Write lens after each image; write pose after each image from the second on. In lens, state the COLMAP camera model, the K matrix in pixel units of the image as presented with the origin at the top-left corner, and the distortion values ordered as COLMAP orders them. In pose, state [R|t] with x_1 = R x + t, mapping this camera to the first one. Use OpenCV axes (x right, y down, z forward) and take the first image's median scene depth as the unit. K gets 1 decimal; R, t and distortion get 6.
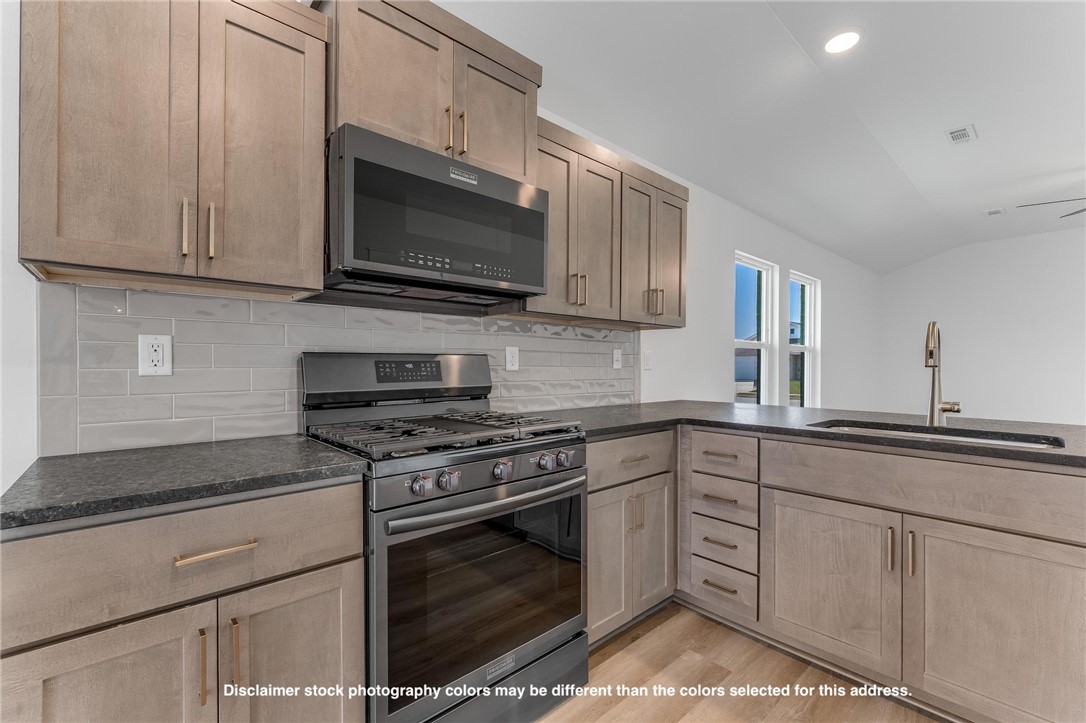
lens RADIAL K [[464.2, 0, 545.9], [0, 464.2, 365.4], [0, 0, 1]] dist [0.000412, 0.000272]
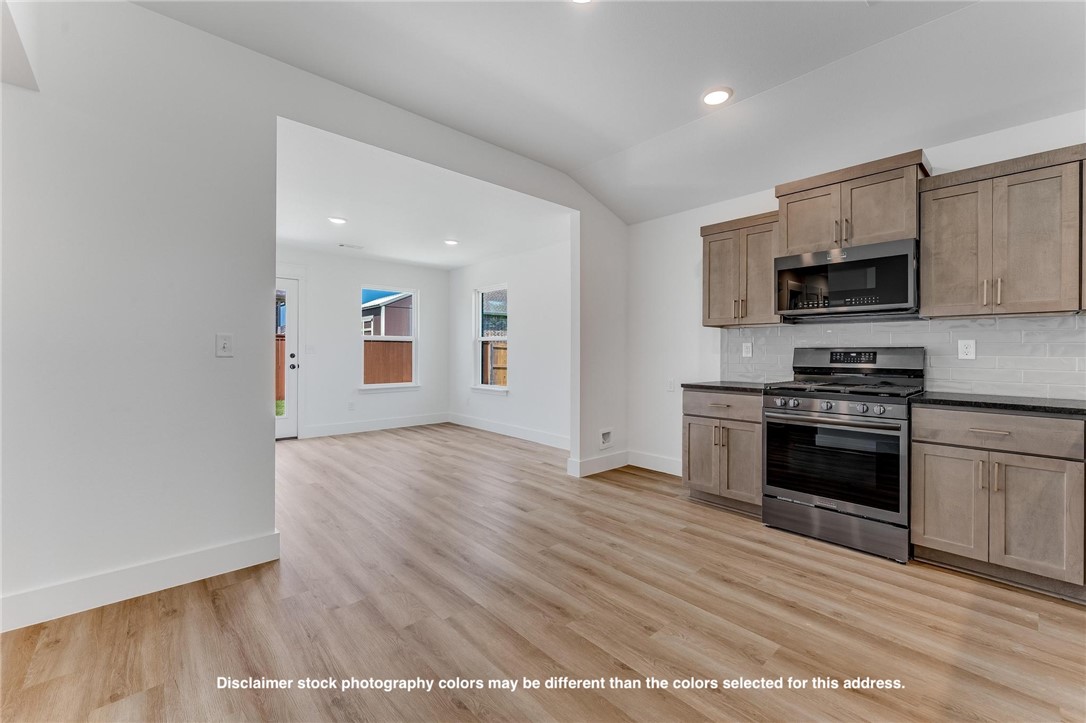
lens RADIAL K [[446.0, 0, 550.2], [0, 446.0, 350.7], [0, 0, 1]] dist [0.001338, 0.000134]
pose [[0.011636, -0.005030, -0.999920, 1.390765], [-0.007232, 0.999961, -0.005114, 0.003508], [0.999906, 0.007291, 0.011599, -0.174467]]
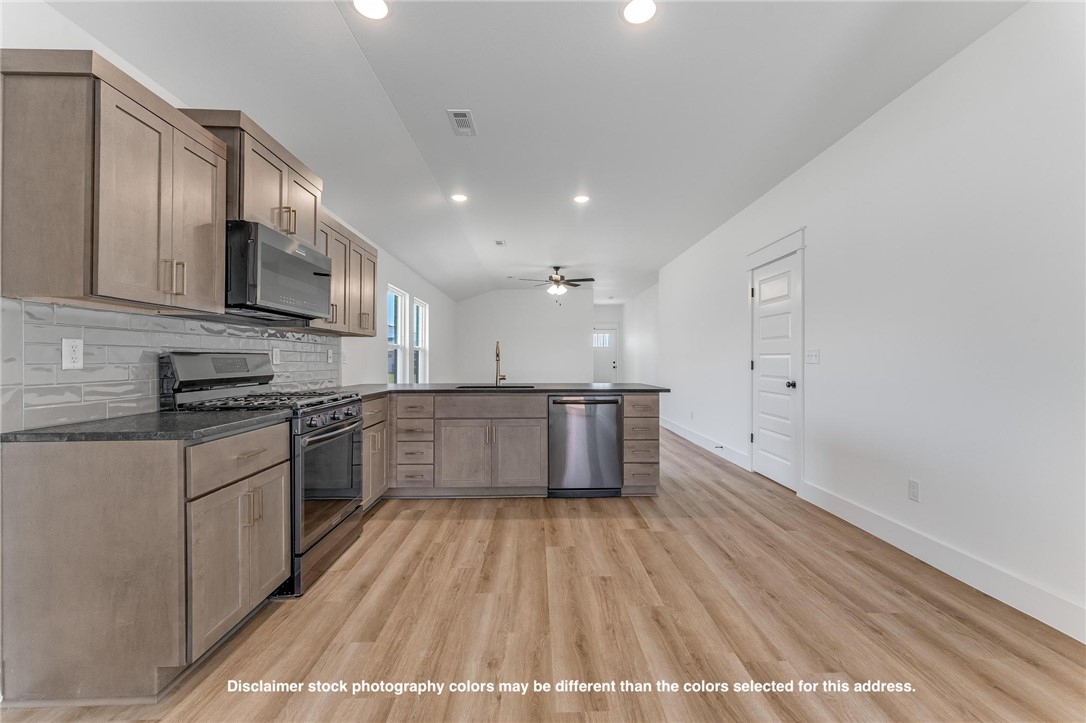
lens RADIAL K [[434.4, 0, 545.3], [0, 434.4, 359.7], [0, 0, 1]] dist [-0.001008, 0.000094]
pose [[0.652552, -0.002616, 0.757739, -0.671897], [0.004094, 0.999992, -0.000074, -0.000266], [-0.757733, 0.003150, 0.652557, -0.617148]]
